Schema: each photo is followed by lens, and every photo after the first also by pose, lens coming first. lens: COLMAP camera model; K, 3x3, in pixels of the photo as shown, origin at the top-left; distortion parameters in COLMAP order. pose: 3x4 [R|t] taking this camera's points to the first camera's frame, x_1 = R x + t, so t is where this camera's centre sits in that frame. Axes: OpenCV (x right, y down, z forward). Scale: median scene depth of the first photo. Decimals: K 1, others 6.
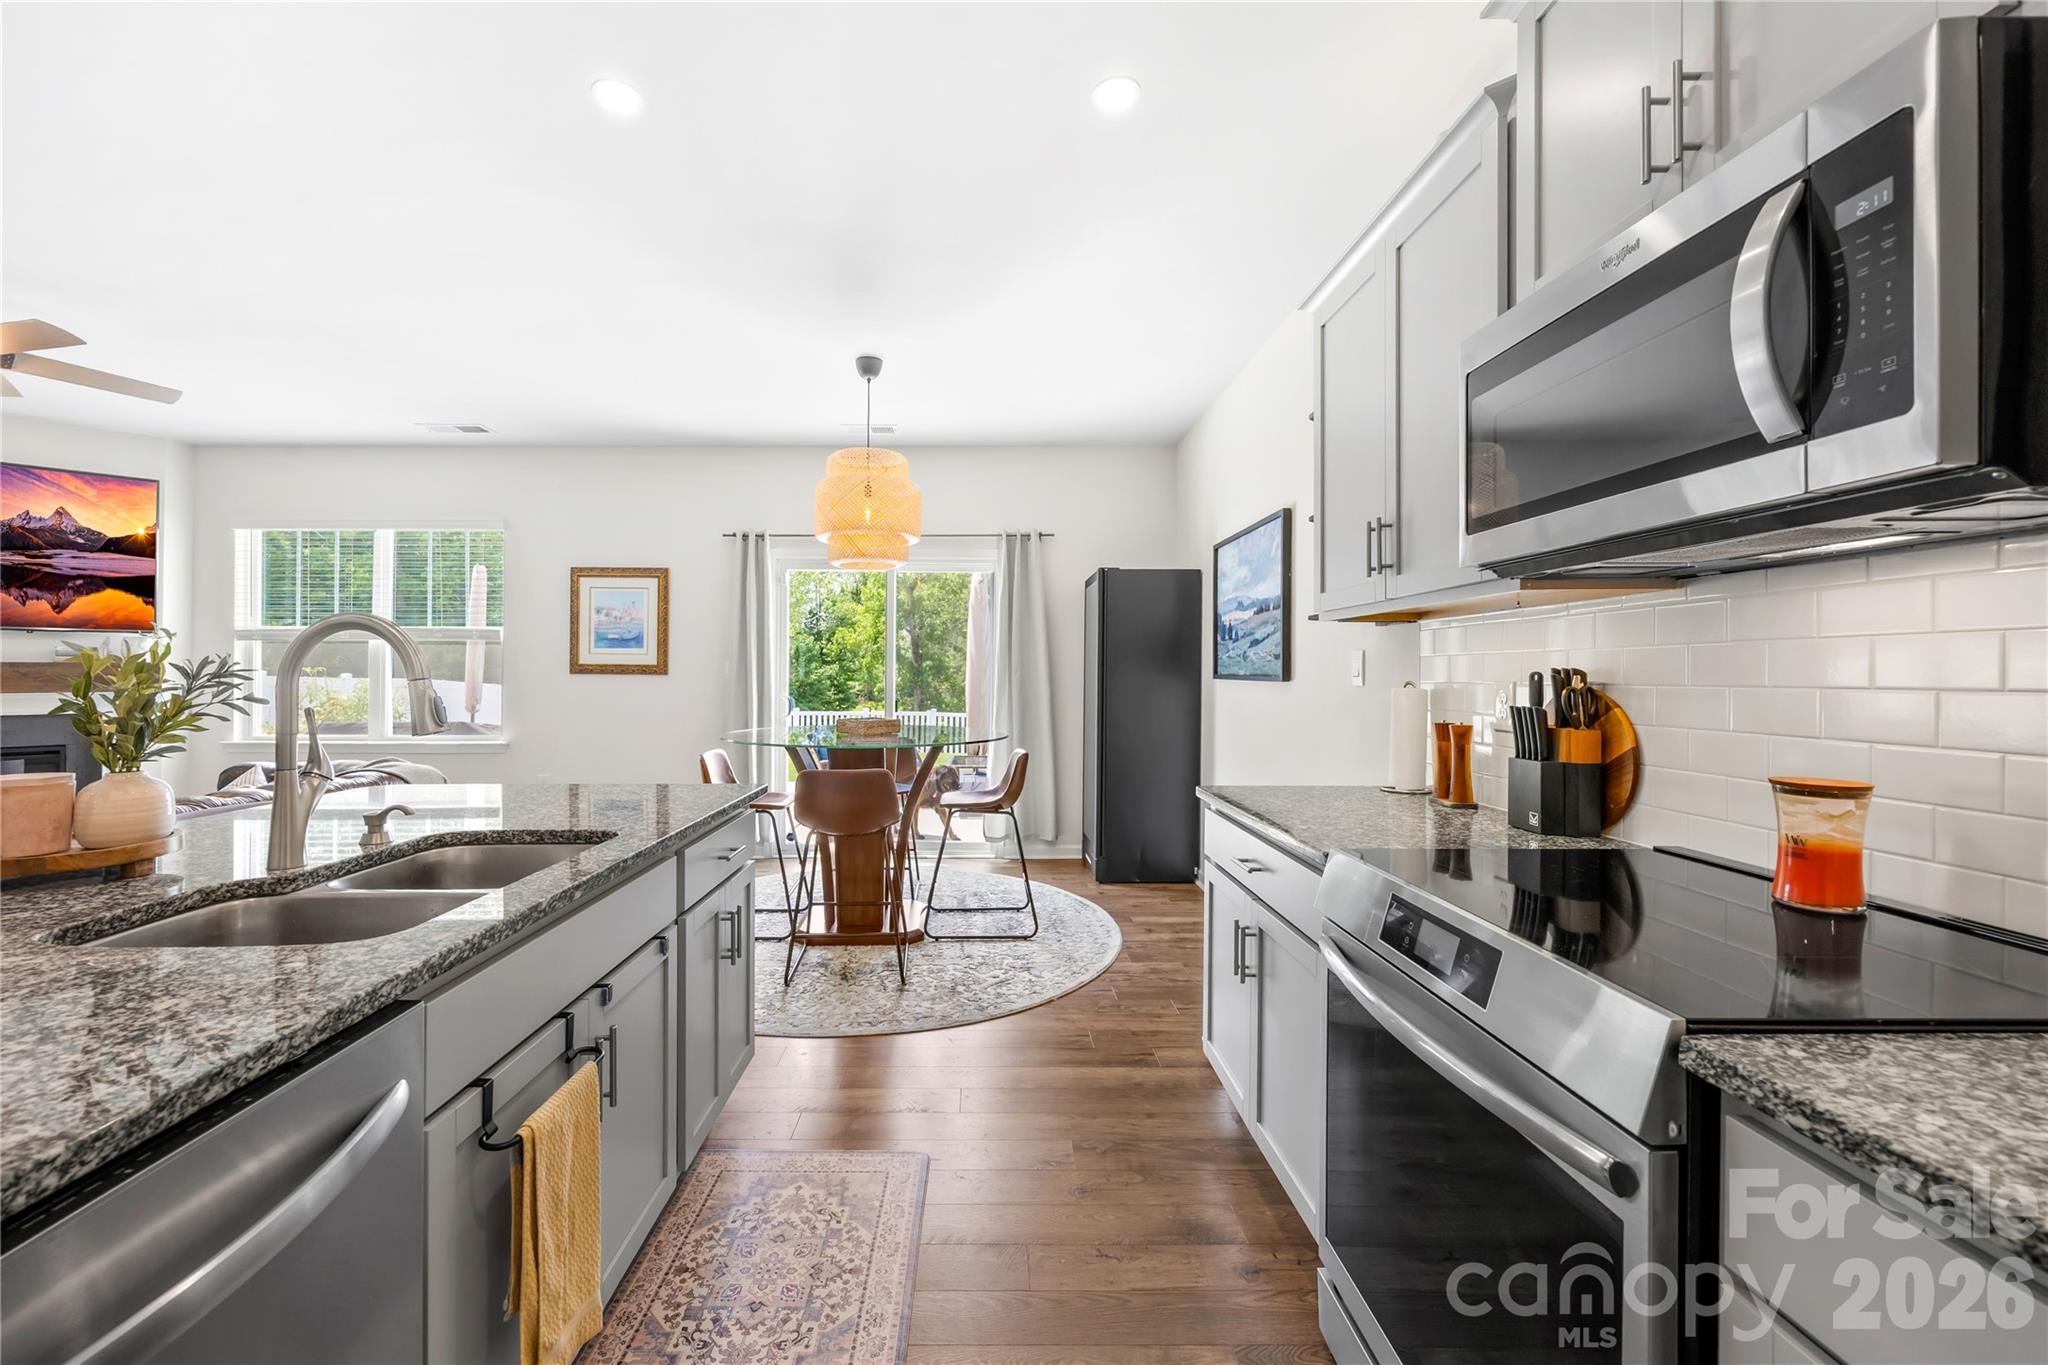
lens RADIAL K [[817.4, 0, 996.2], [0, 817.4, 670.7], [0, 0, 1]] dist [0.000705, 0.000447]
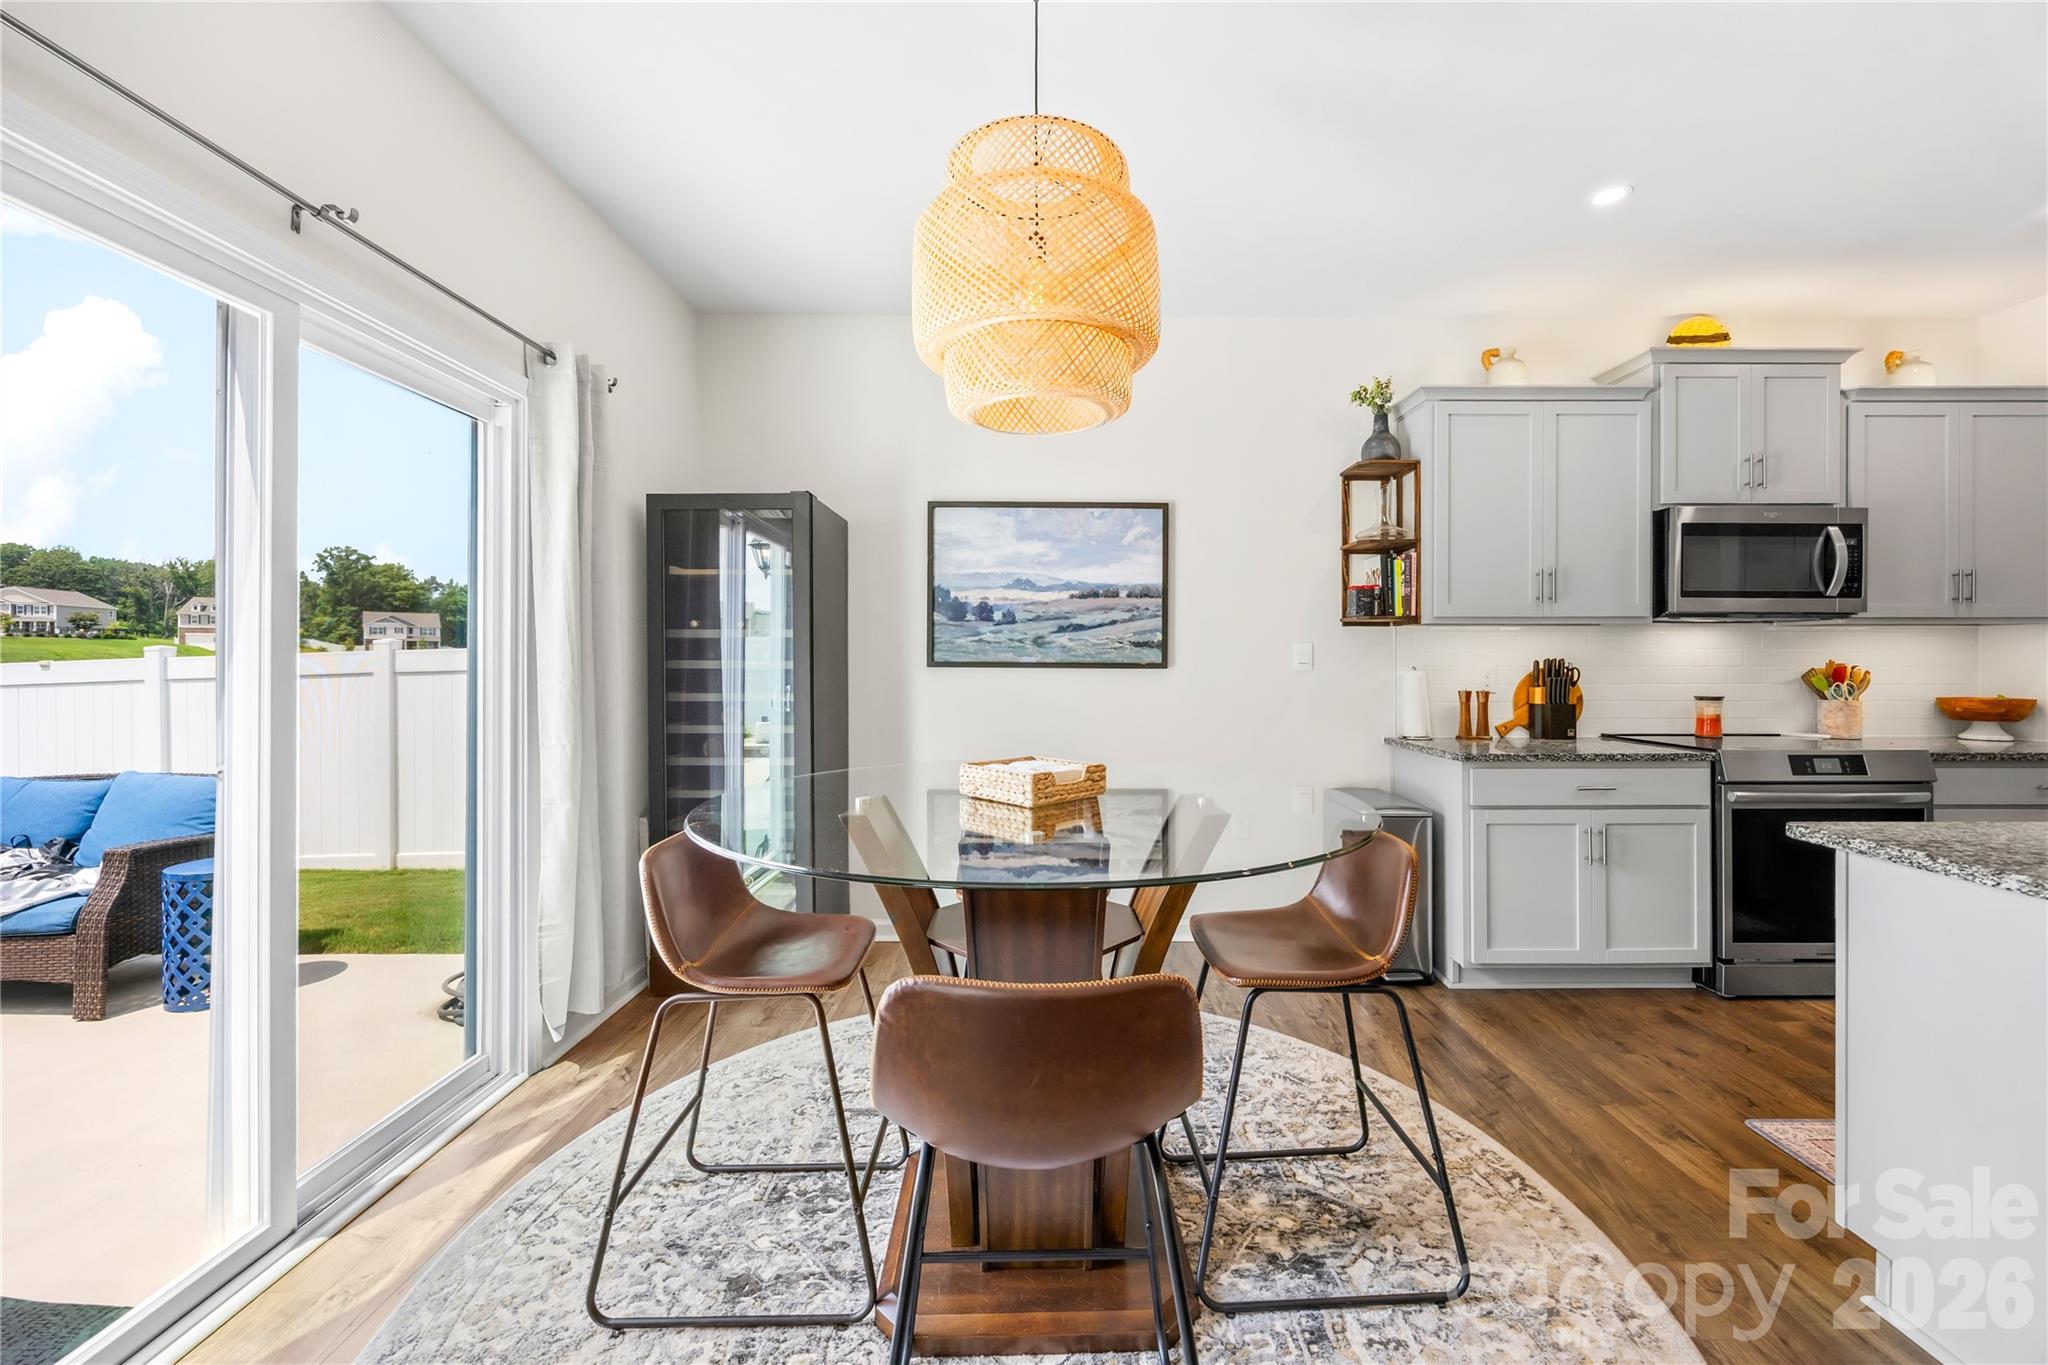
lens RADIAL K [[807.7, 0, 1041.2], [0, 807.7, 662.8], [0, 0, 1]] dist [-0.001886, -0.000130]
pose [[-0.000621, -0.003115, 0.999995, -0.651219], [-0.006198, 0.999976, 0.003111, 0.003052], [-0.999981, -0.006196, -0.000640, 1.098628]]
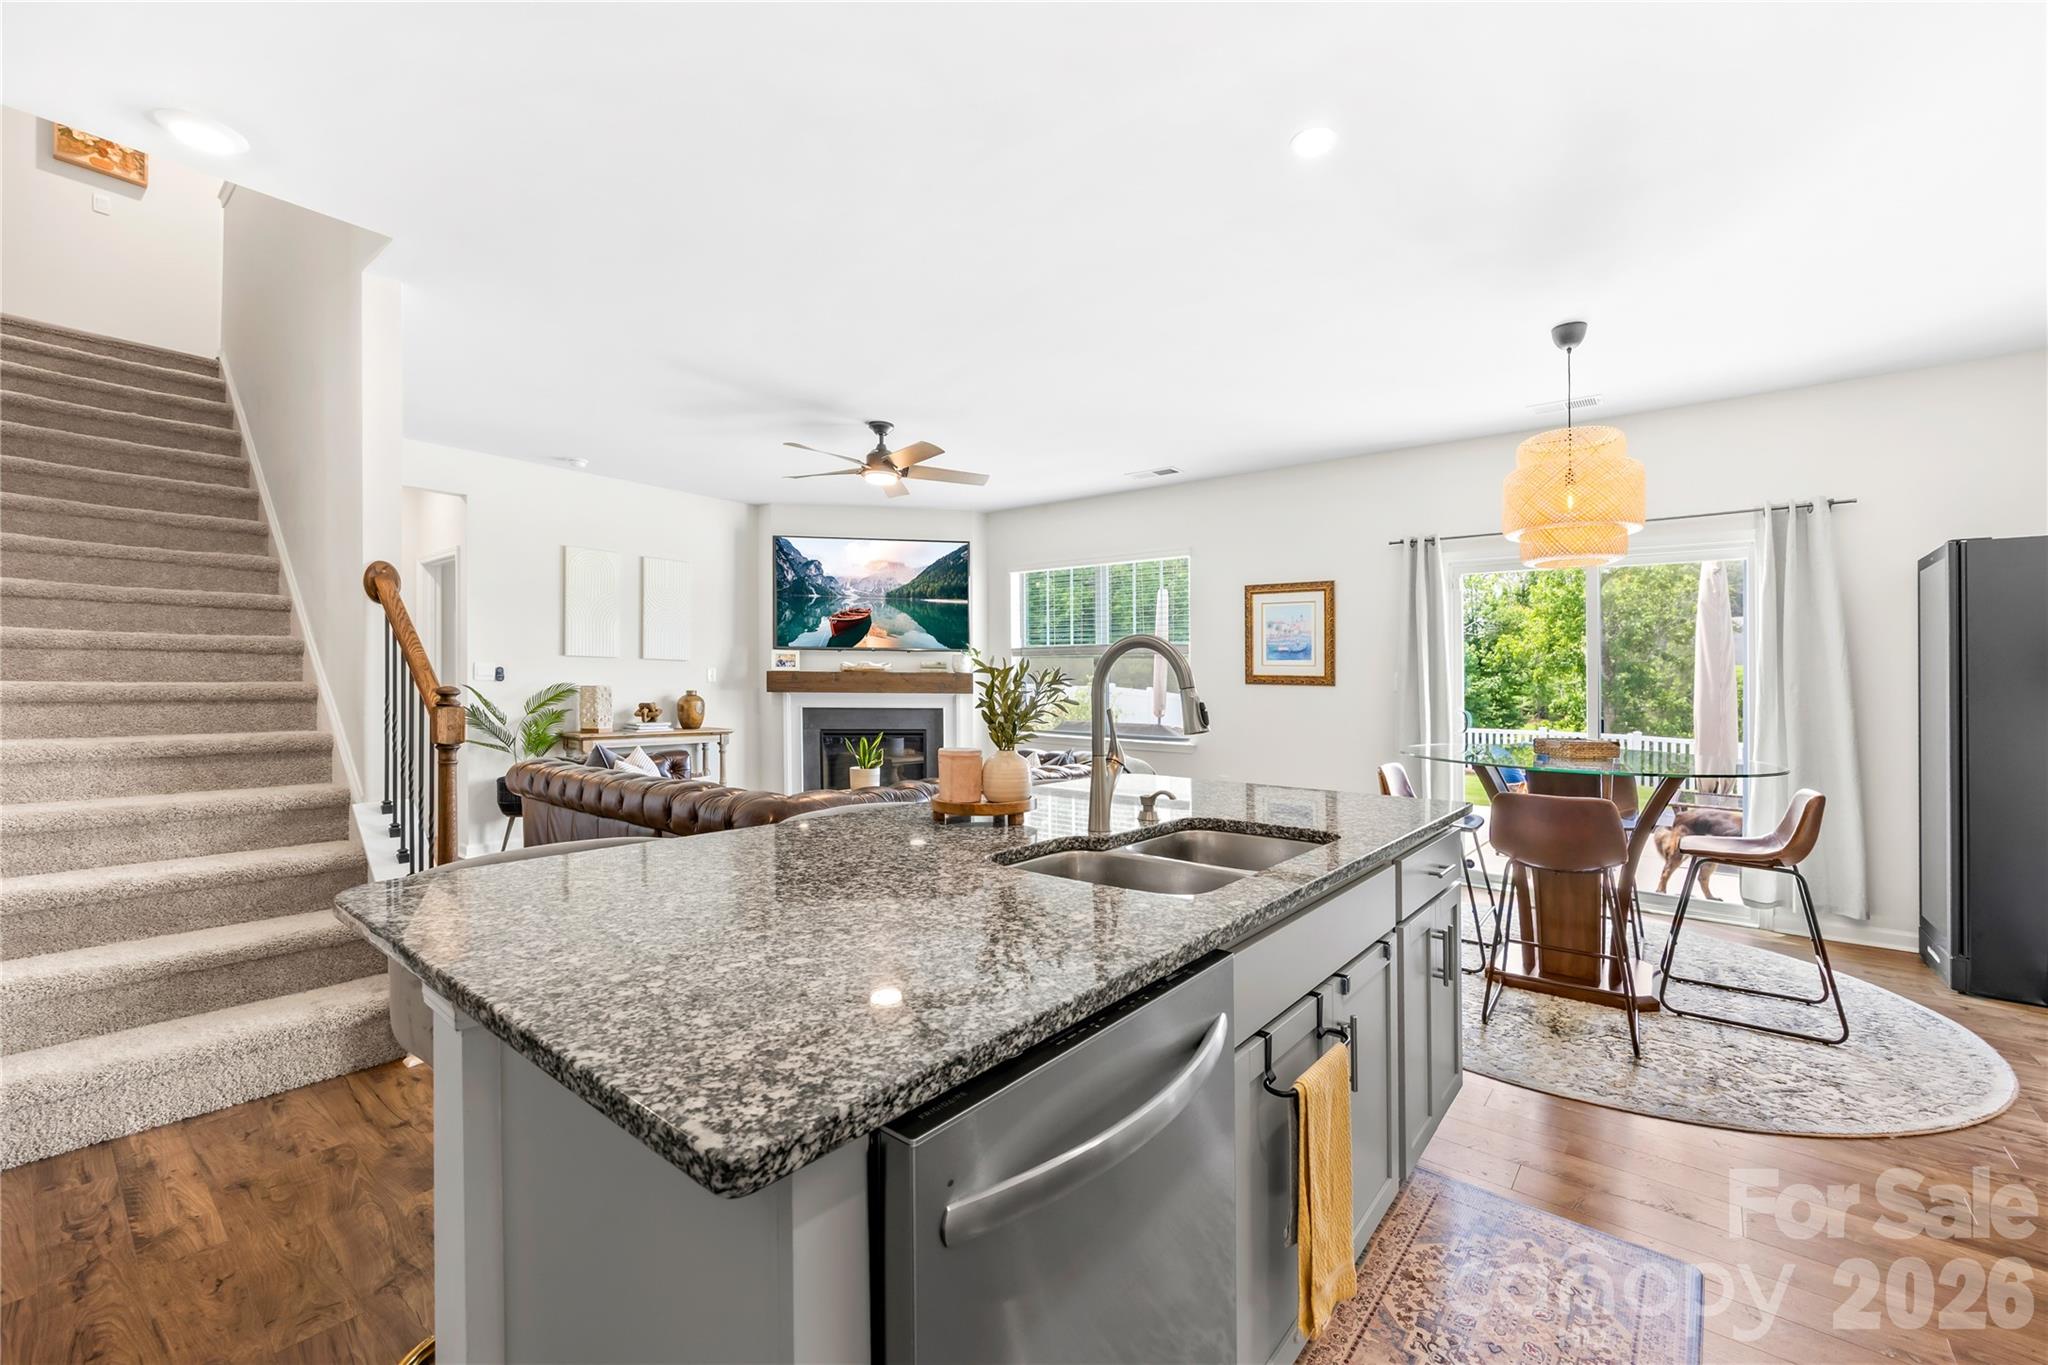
lens RADIAL K [[841.5, 0, 1057.5], [0, 841.5, 672.0], [0, 0, 1]] dist [0.000533, 0.000321]
pose [[0.787125, 0.001325, -0.616792, -0.043907], [-0.008621, 0.999924, -0.008853, -0.000266], [0.616733, 0.012285, 0.787076, -0.049081]]
